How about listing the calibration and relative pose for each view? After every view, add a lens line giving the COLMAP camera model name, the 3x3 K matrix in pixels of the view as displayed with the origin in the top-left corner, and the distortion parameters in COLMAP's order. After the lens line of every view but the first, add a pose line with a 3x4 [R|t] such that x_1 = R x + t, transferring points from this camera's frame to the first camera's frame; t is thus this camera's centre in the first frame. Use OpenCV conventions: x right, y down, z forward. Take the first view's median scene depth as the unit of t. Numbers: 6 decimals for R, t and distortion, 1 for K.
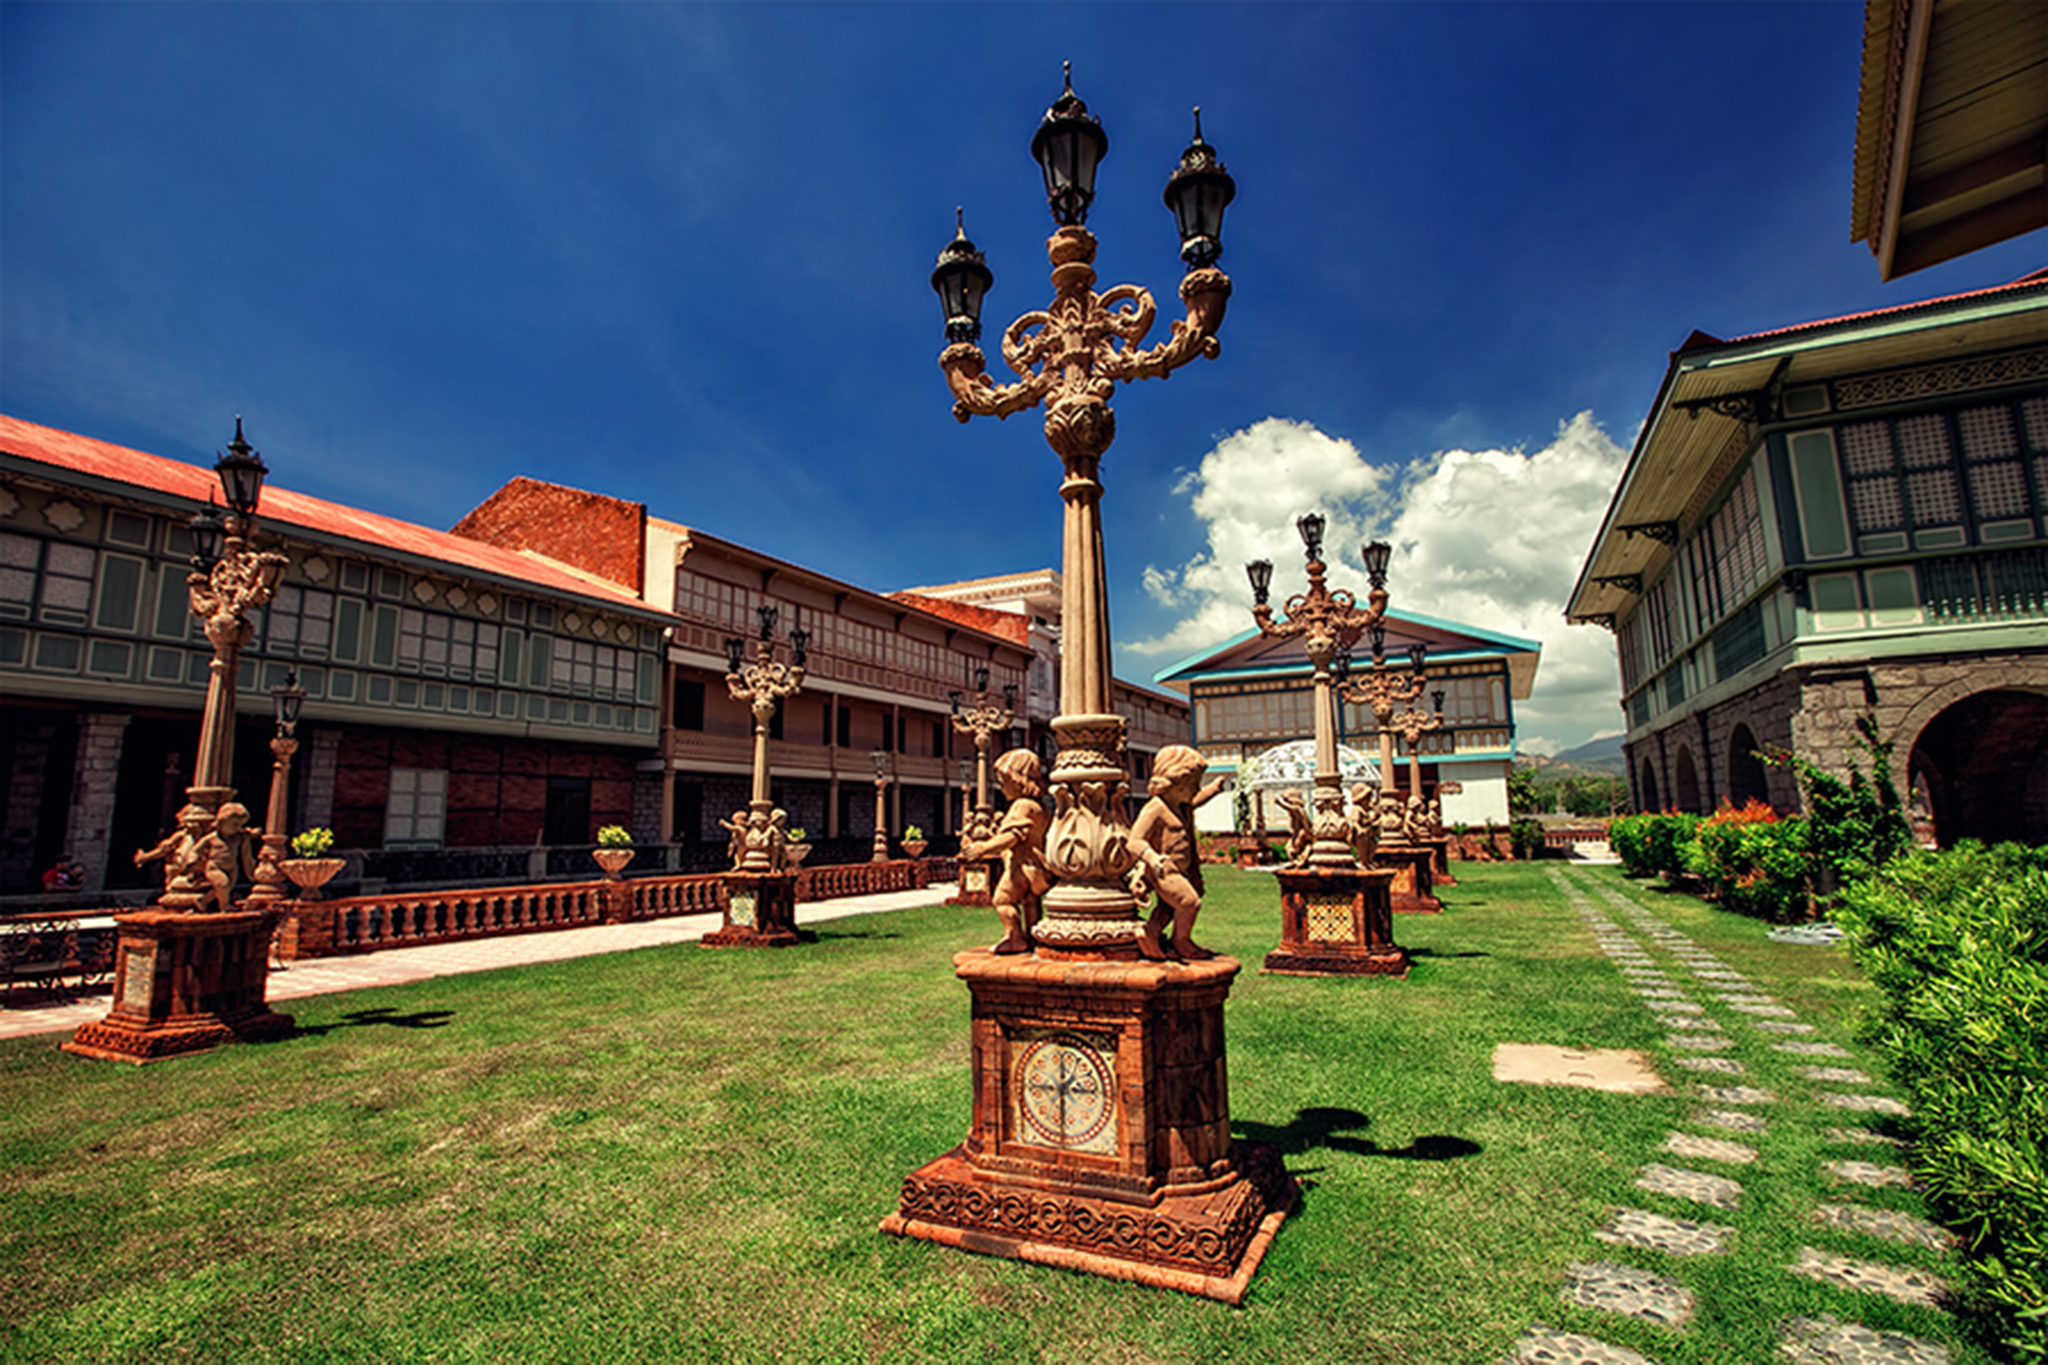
lens RADIAL K [[973.5, 0, 1024.0], [0, 973.5, 682.5], [0, 0, 1]] dist [-0.013057, 0.000378]
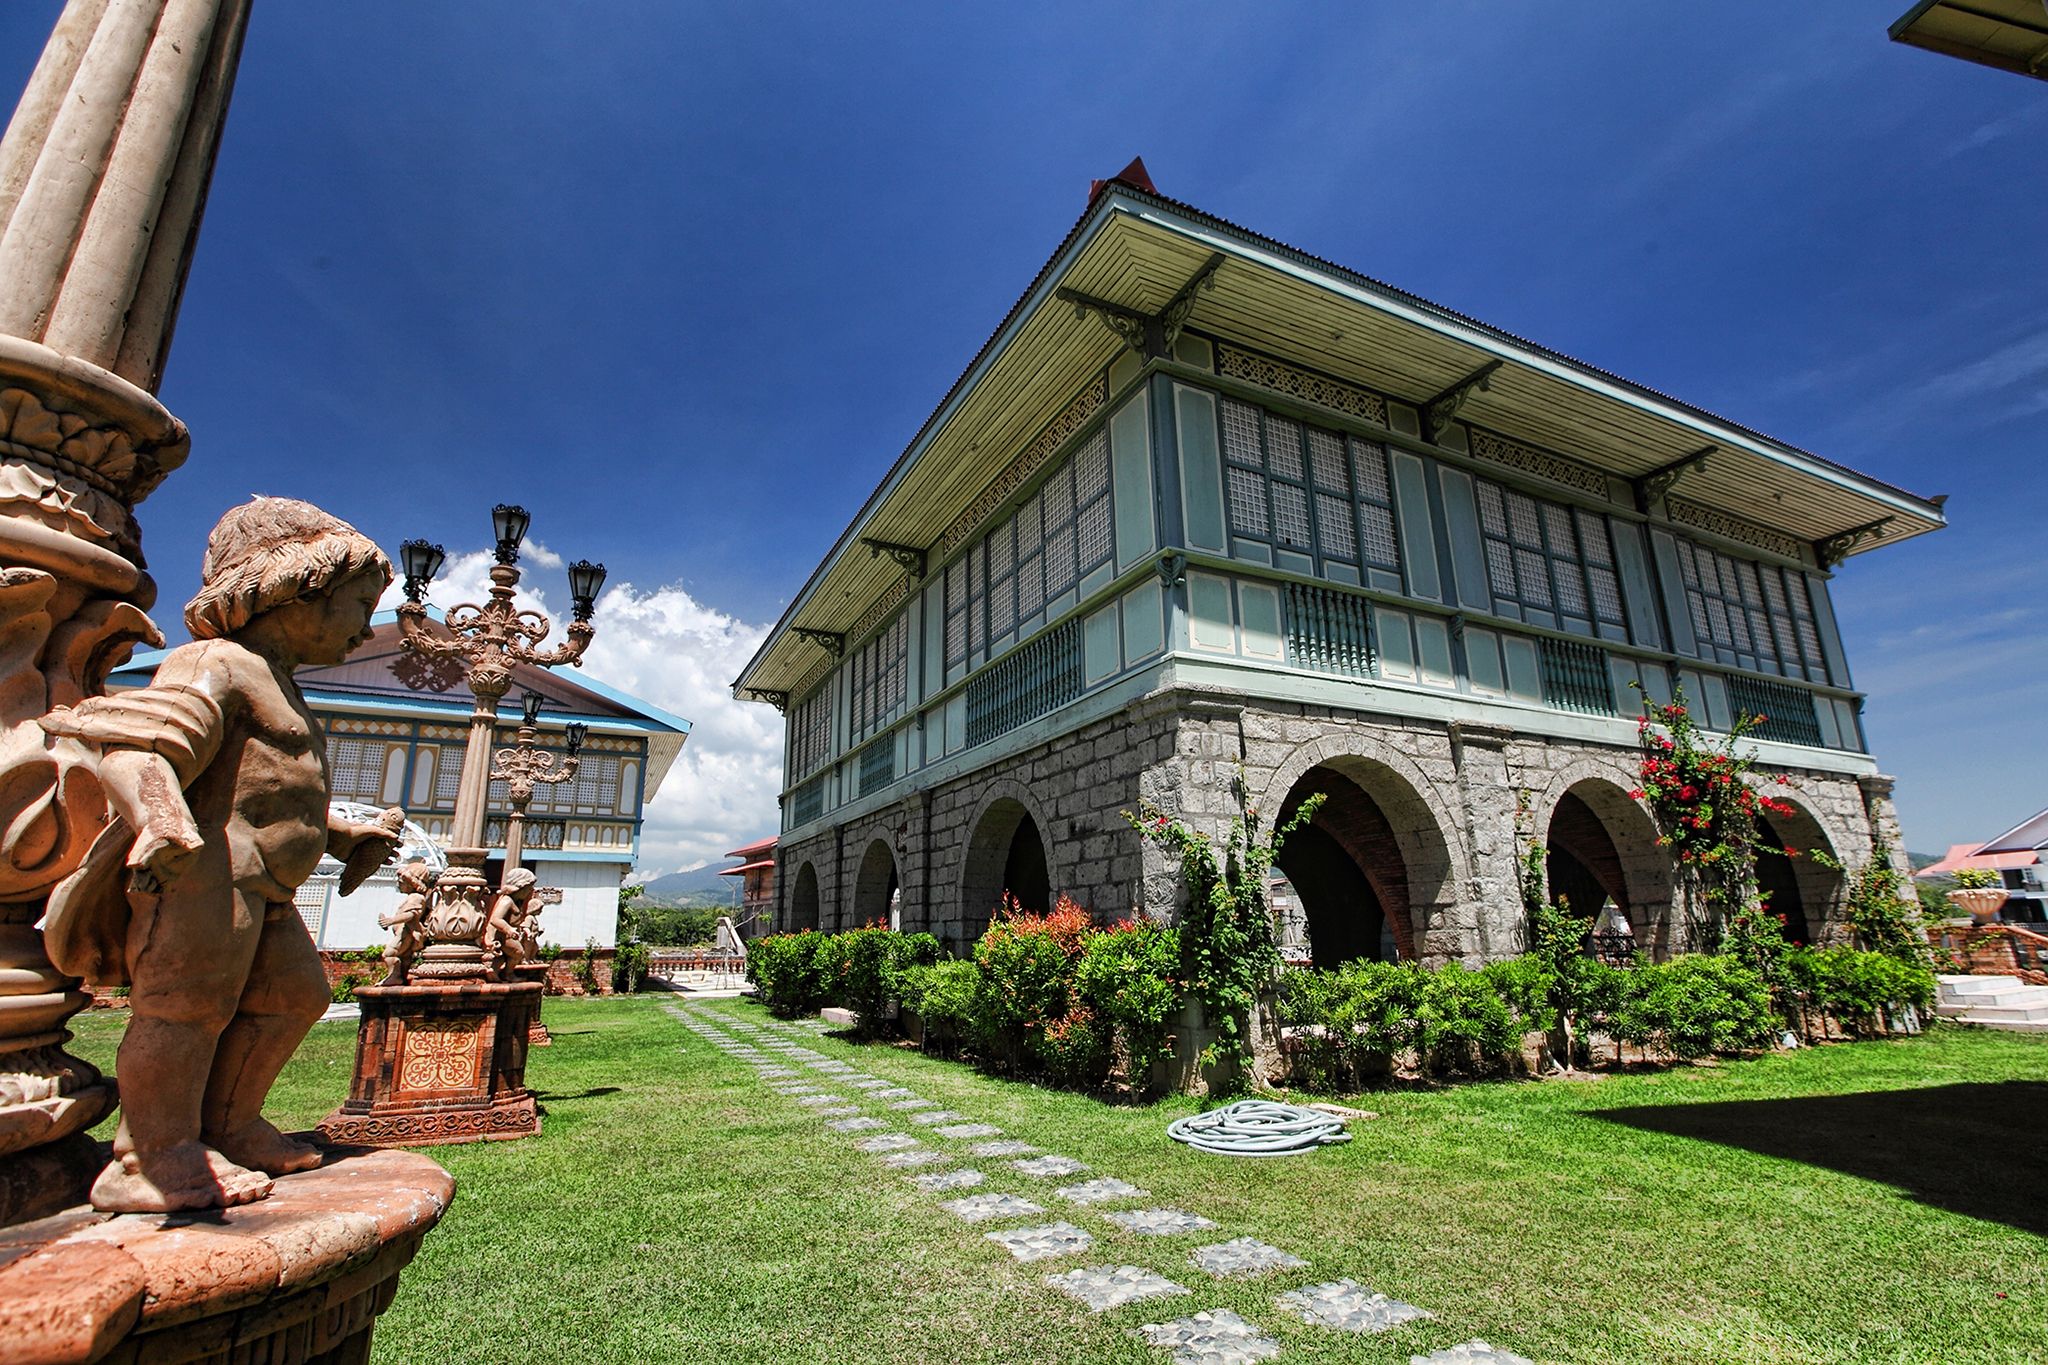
lens RADIAL K [[923.7, 0, 1024.0], [0, 923.7, 682.5], [0, 0, 1]] dist [-0.057835, -0.000050]
pose [[0.616417, 0.222996, 0.755184, 0.210855], [-0.110793, 0.974083, -0.197199, 0.093219], [-0.779587, 0.037888, 0.625147, 0.558234]]
